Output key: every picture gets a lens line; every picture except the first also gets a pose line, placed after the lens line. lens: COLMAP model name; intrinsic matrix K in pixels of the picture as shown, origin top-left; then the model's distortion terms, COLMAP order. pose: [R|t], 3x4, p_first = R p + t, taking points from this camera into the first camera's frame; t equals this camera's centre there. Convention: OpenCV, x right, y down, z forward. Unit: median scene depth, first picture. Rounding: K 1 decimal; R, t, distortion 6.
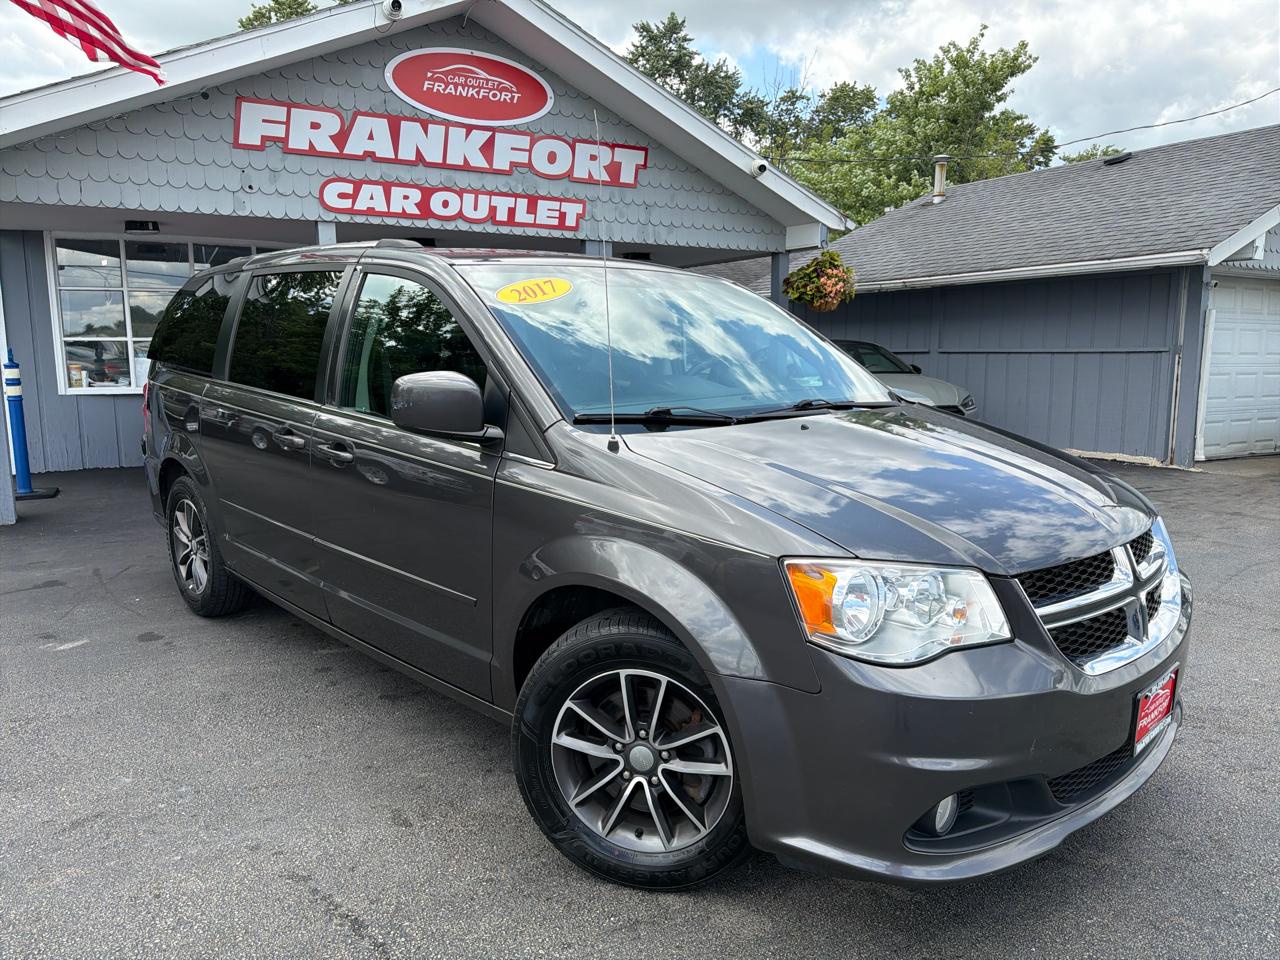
lens RADIAL K [[919.4, 0, 643.9], [0, 919.4, 479.9], [0, 0, 1]] dist [0.029042, -0.034289]
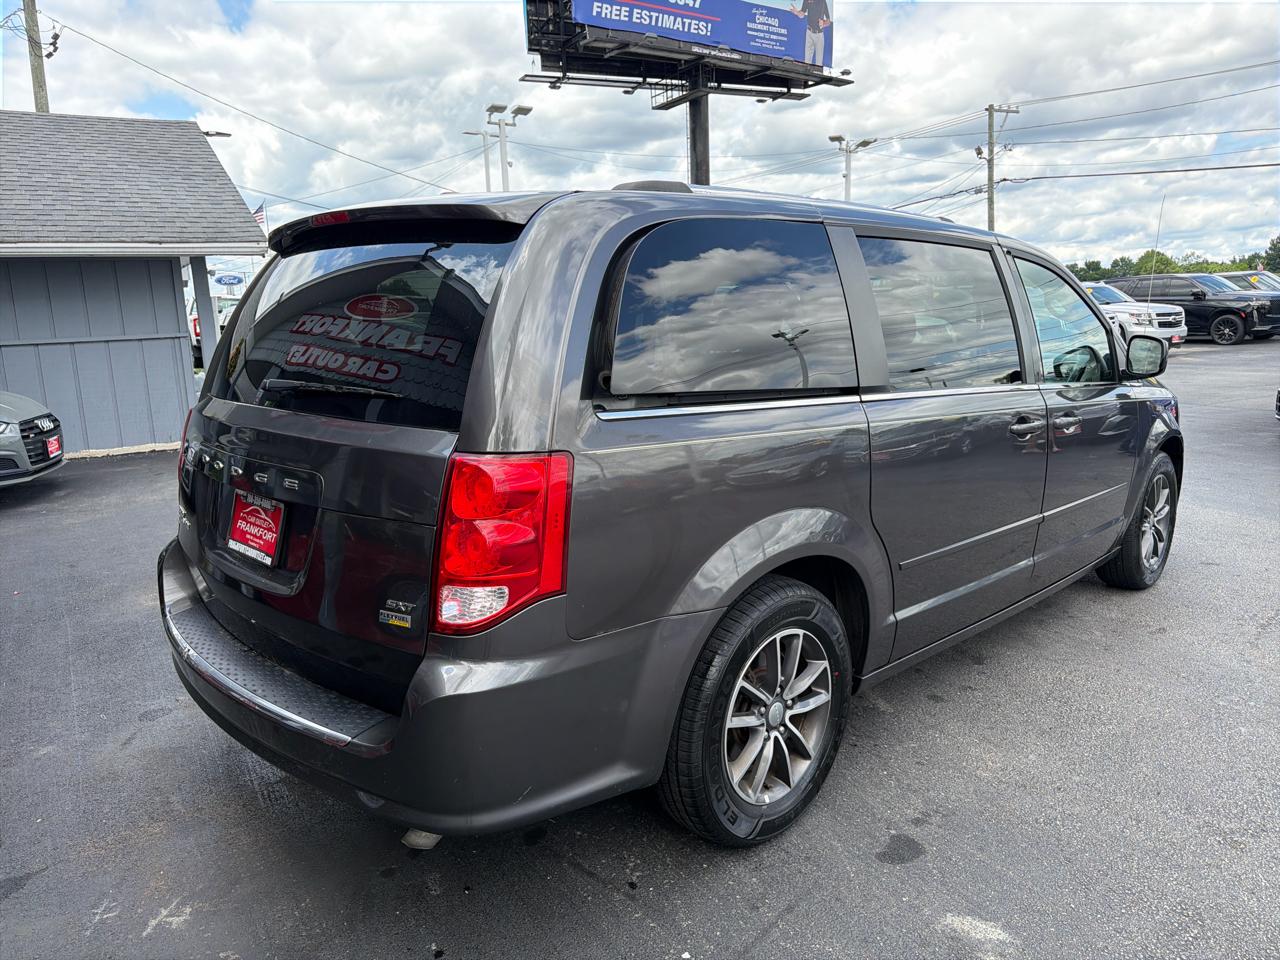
lens RADIAL K [[921.7, 0, 643.1], [0, 921.7, 478.1], [0, 0, 1]] dist [0.010643, -0.009952]
pose [[-0.031695, -0.180506, 0.983063, -0.581837], [0.162036, 0.969618, 0.183262, -0.103326], [-0.986276, 0.165100, -0.001484, 0.617235]]
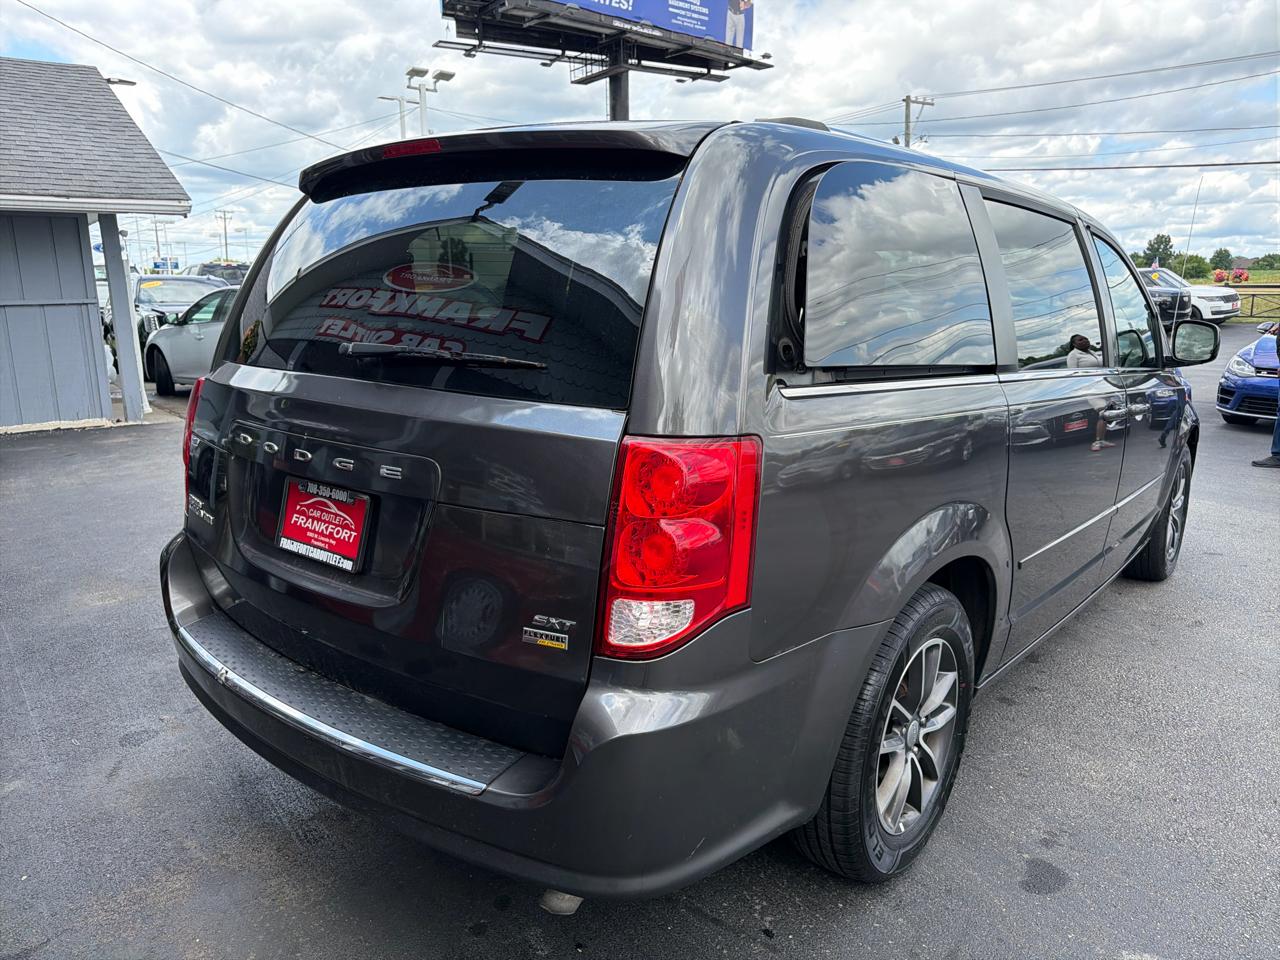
lens RADIAL K [[925.0, 0, 641.7], [0, 925.0, 486.2], [0, 0, 1]] dist [0.004013, -0.003136]
pose [[-0.131818, -0.206109, 0.969610, -0.532775], [0.135219, 0.965263, 0.223568, -0.106609], [-0.982008, 0.160579, -0.099369, 0.685209]]
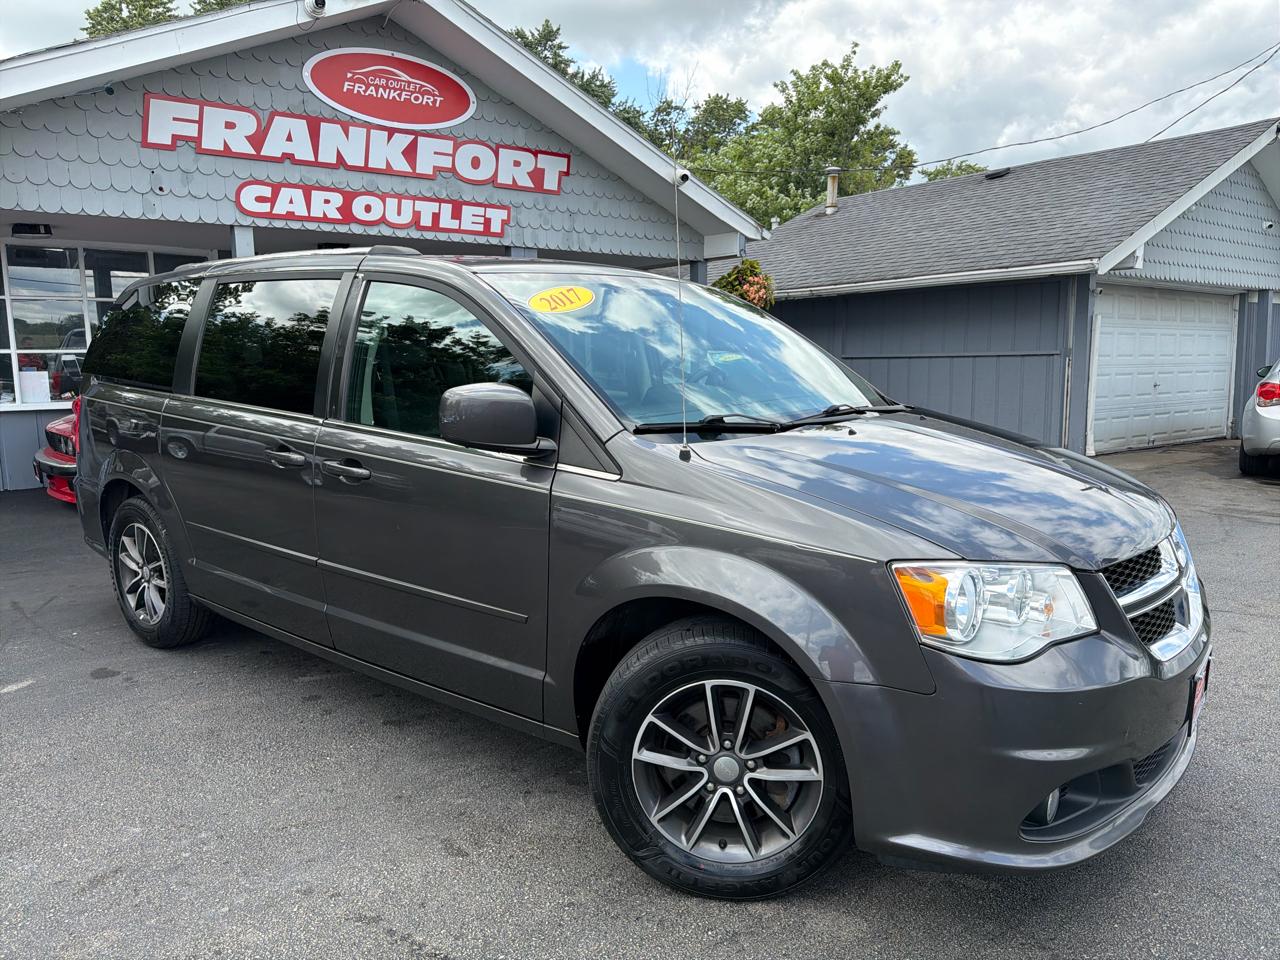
lens RADIAL K [[921.7, 0, 643.1], [0, 921.7, 478.1], [0, 0, 1]] dist [0.010643, -0.009952]
pose [[0.991252, -0.026699, 0.129257, -0.062407], [0.027865, 0.999586, -0.007215, -0.001925], [-0.129011, 0.010754, 0.991585, 0.006534]]
